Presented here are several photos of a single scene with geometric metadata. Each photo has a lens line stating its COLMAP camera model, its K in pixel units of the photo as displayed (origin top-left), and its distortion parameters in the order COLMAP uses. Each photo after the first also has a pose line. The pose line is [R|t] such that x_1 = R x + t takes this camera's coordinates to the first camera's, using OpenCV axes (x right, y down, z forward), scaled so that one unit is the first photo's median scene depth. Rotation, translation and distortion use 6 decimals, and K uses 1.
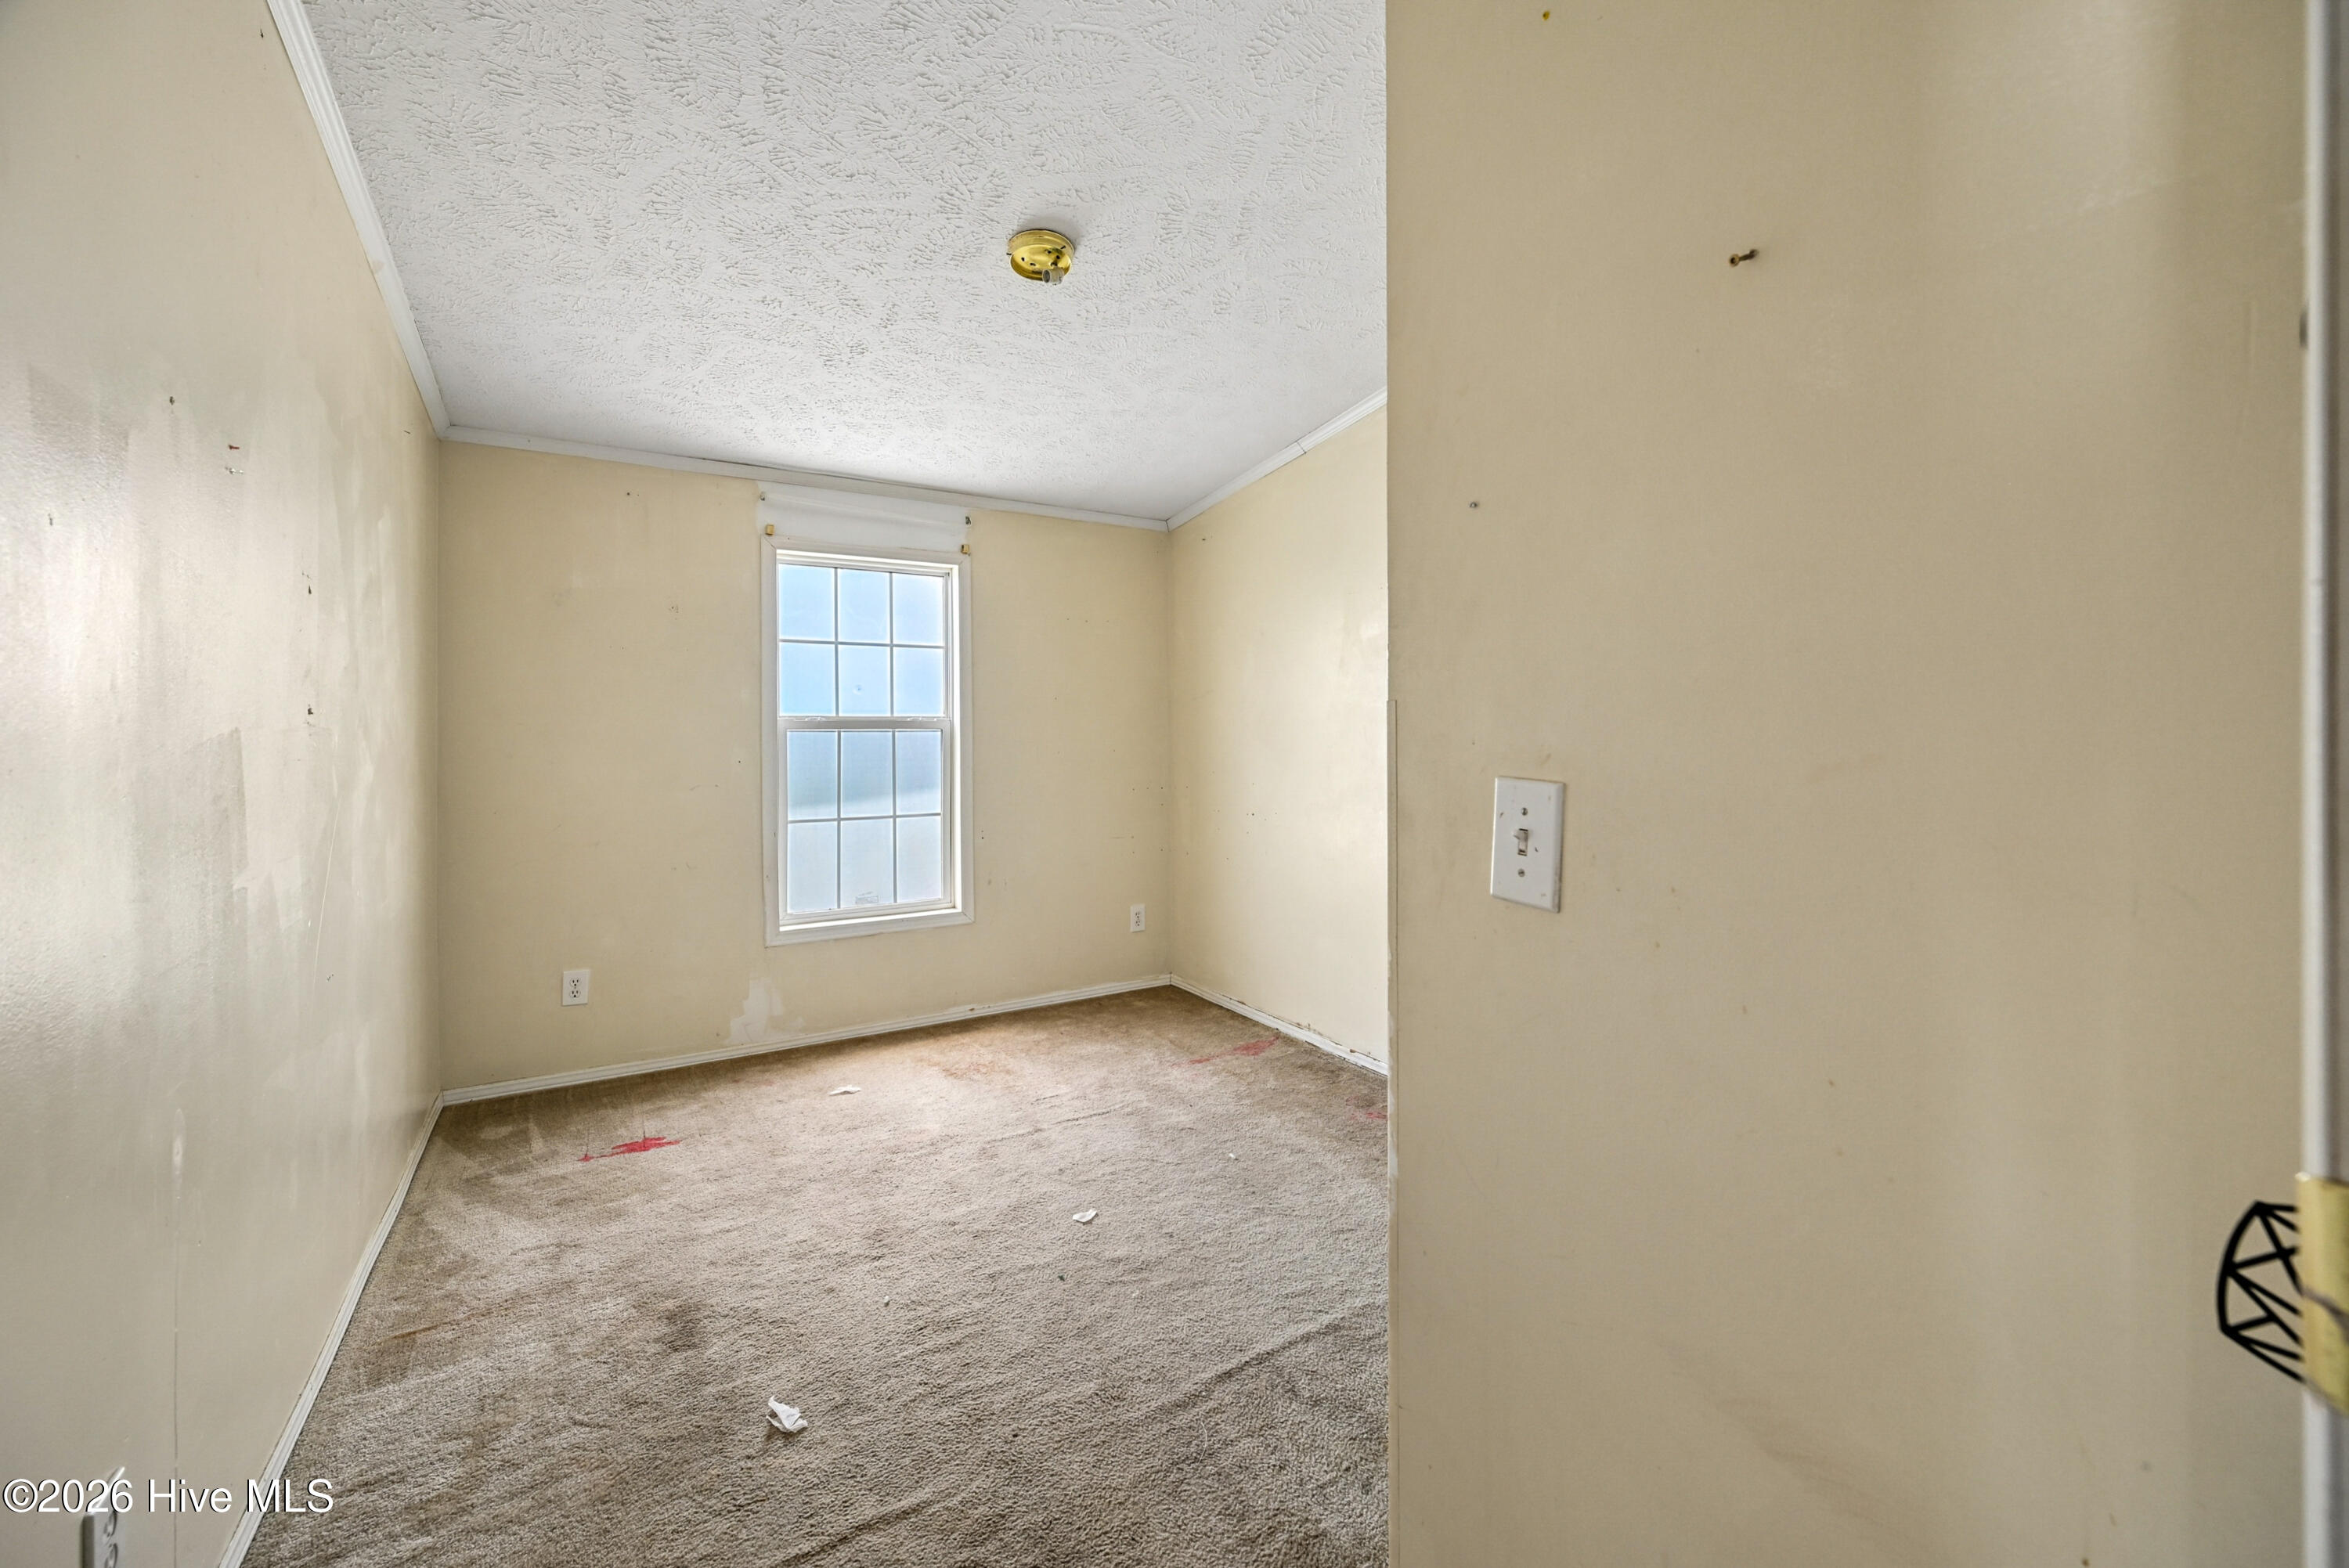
lens RADIAL K [[935.0, 0, 1178.2], [0, 935.0, 760.5], [0, 0, 1]] dist [-0.001184, -0.000082]
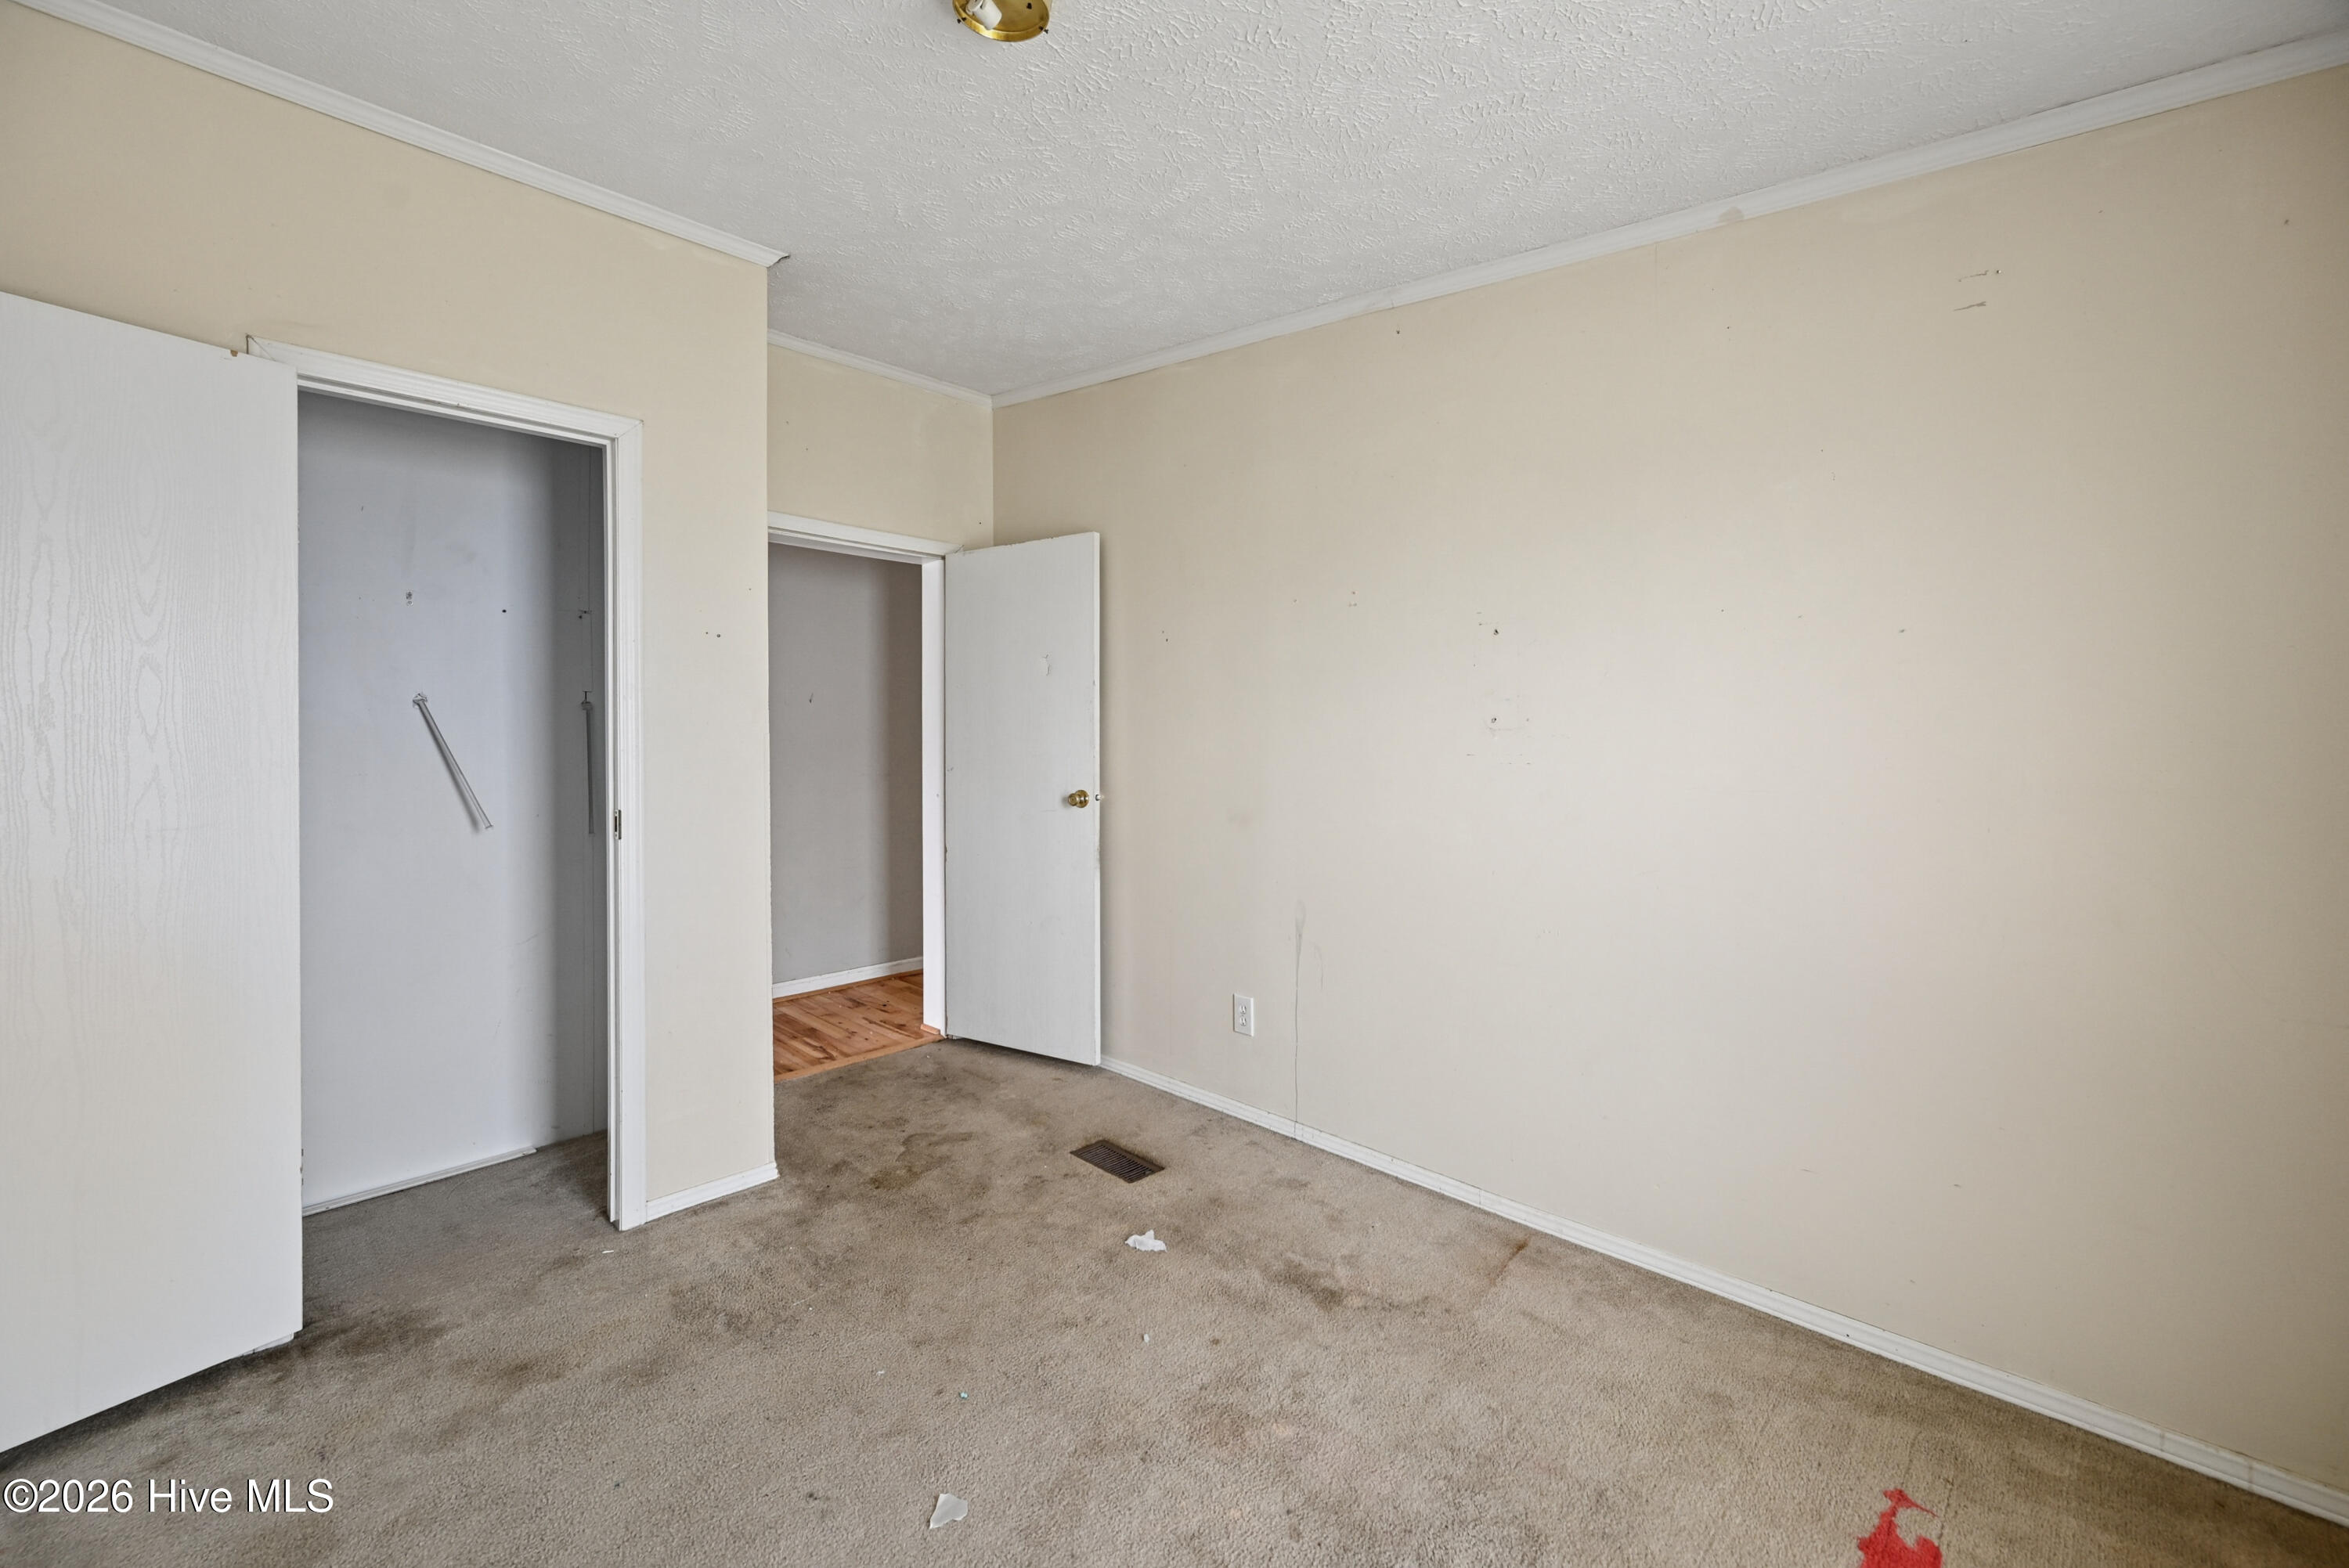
lens RADIAL K [[935.0, 0, 1178.2], [0, 935.0, 760.5], [0, 0, 1]] dist [-0.001184, -0.000082]
pose [[-0.975902, 0.001891, -0.218201, -0.126407], [-0.001695, 0.999867, 0.016246, -0.012087], [0.218202, 0.016225, -0.975769, 1.692307]]
